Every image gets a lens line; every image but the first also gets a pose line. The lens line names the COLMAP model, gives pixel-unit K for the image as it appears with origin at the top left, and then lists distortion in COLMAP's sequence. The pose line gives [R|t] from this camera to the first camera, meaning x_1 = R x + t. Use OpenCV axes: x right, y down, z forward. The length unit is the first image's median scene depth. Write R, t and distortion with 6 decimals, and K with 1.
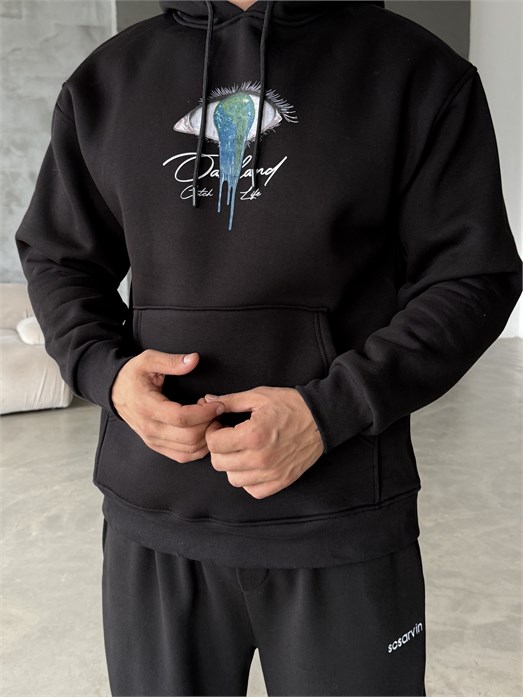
lens RADIAL K [[804.2, 0, 256.9], [0, 804.2, 322.8], [0, 0, 1]] dist [0.001503, 0.000000]
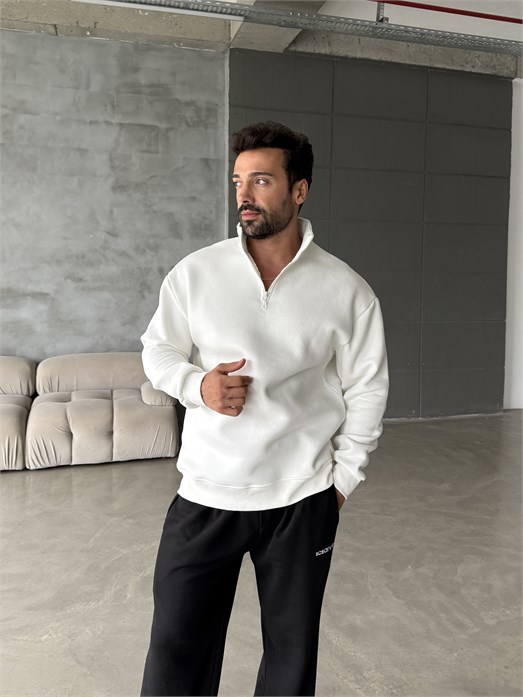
lens RADIAL K [[572.4, 0, 249.7], [0, 572.4, 300.2], [0, 0, 1]] dist [0.055391, -0.094531]
pose [[0.989641, 0.027981, -0.140812, -0.003826], [-0.042137, 0.994237, -0.098580, -0.066155], [0.137242, 0.103492, 0.985116, 0.144839]]
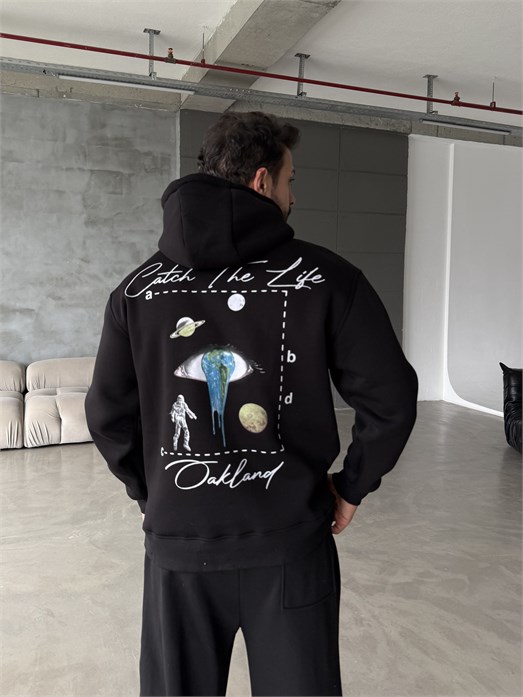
lens RADIAL K [[572.4, 0, 223.1], [0, 572.4, 329.7], [0, 0, 1]] dist [0.055391, -0.094531]
pose [[0.996830, 0.020868, -0.076779, 0.005391], [-0.027607, 0.995757, -0.087778, -0.014090], [0.074621, 0.089619, 0.993177, -0.148722]]
